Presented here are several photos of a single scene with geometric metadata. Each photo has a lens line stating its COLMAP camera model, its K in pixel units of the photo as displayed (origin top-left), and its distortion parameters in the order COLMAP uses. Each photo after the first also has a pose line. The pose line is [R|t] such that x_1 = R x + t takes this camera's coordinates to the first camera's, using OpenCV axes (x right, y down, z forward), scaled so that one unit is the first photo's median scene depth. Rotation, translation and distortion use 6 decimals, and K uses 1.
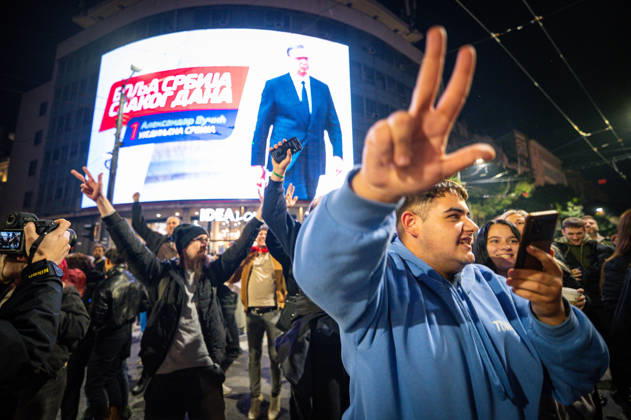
lens RADIAL K [[288.1, 0, 314.1], [0, 288.1, 204.6], [0, 0, 1]] dist [0.003086, -0.010244]
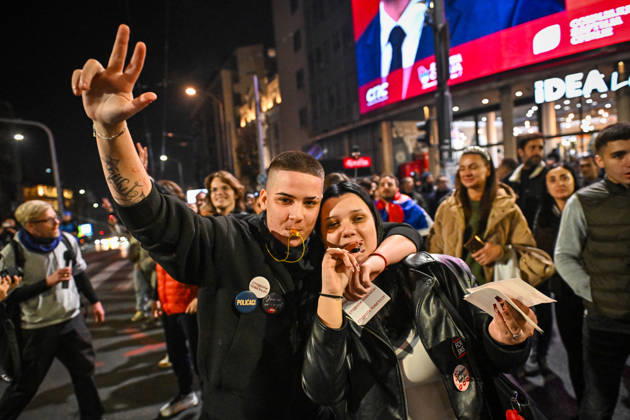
lens RADIAL K [[416.7, 0, 315.0], [0, 416.7, 210.0], [0, 0, 1]] dist [-0.004481, -0.001261]
pose [[0.733665, -0.004843, -0.679495, -0.142879], [0.188469, 0.962192, 0.196636, 0.013064], [0.652852, -0.272328, 0.706839, 0.064143]]
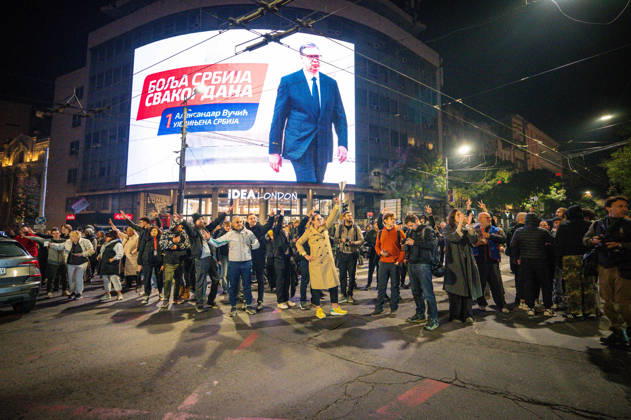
lens RADIAL K [[288.1, 0, 314.1], [0, 288.1, 204.6], [0, 0, 1]] dist [0.003086, -0.010244]
pose [[0.999780, 0.018878, -0.009141, -0.018625], [-0.018013, 0.996056, 0.086883, -0.028905], [0.010745, -0.086699, 0.996177, -0.186912]]
